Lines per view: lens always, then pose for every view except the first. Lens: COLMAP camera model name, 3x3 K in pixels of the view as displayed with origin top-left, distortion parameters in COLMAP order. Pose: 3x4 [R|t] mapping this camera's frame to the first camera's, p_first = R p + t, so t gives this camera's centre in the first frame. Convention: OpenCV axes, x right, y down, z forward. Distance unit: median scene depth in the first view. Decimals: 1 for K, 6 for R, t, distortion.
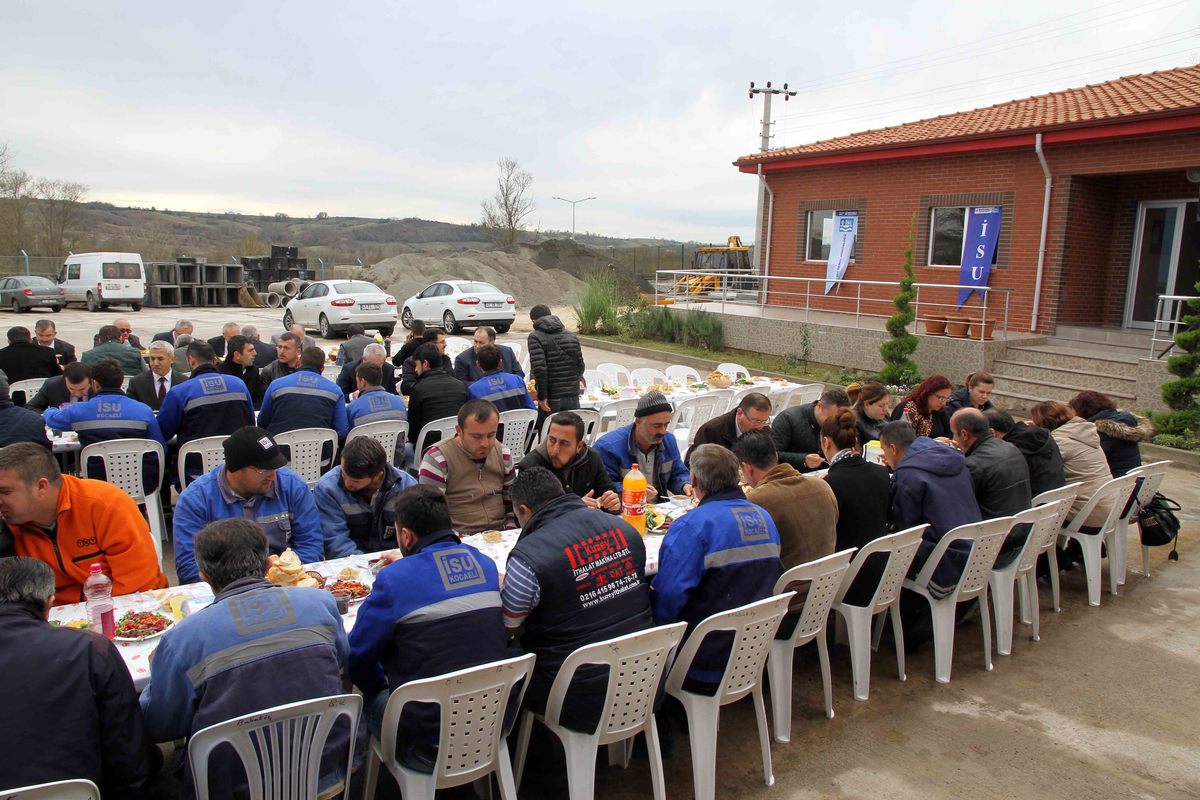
lens RADIAL K [[844.8, 0, 598.9], [0, 844.8, 378.4], [0, 0, 1]] dist [-0.111113, 0.096905]
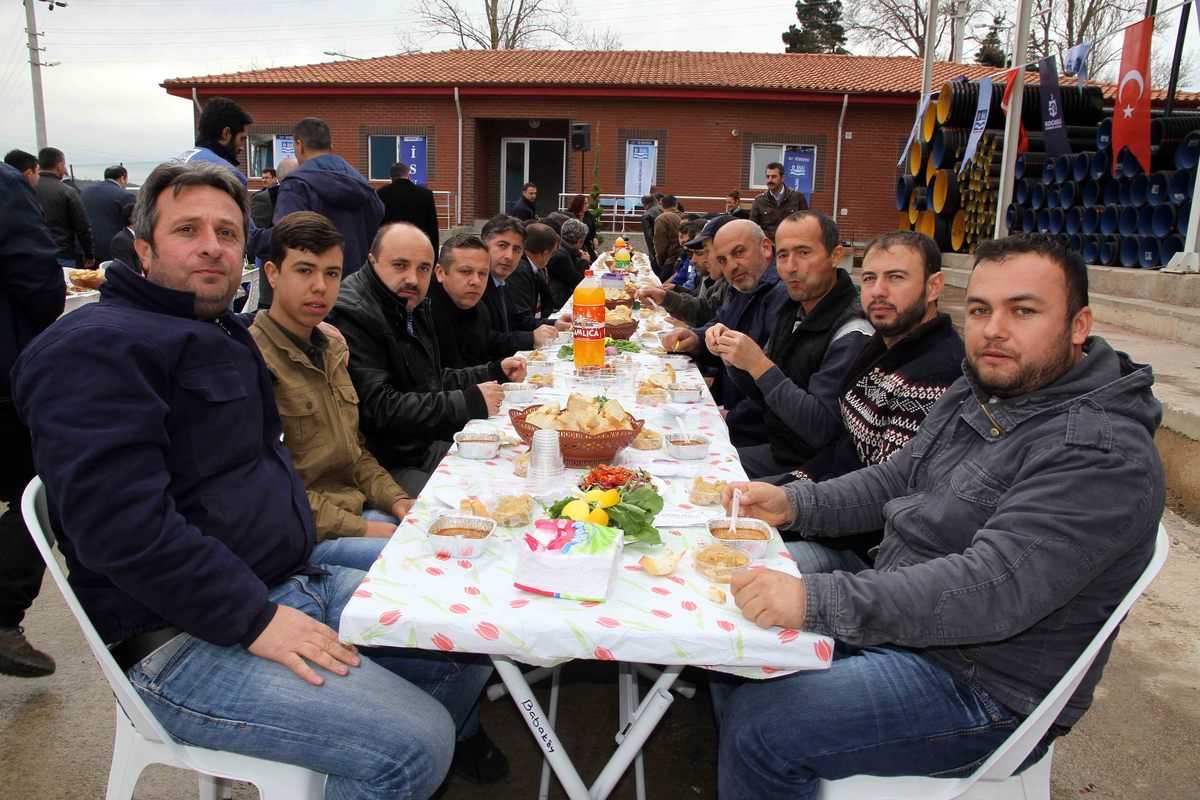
lens RADIAL K [[844.8, 0, 598.9], [0, 844.8, 378.4], [0, 0, 1]] dist [-0.111113, 0.096905]
pose [[0.609882, -0.160412, 0.776088, -0.212963], [0.101717, 0.987045, 0.124082, 0.021338], [-0.785938, 0.003266, 0.618297, -0.042942]]
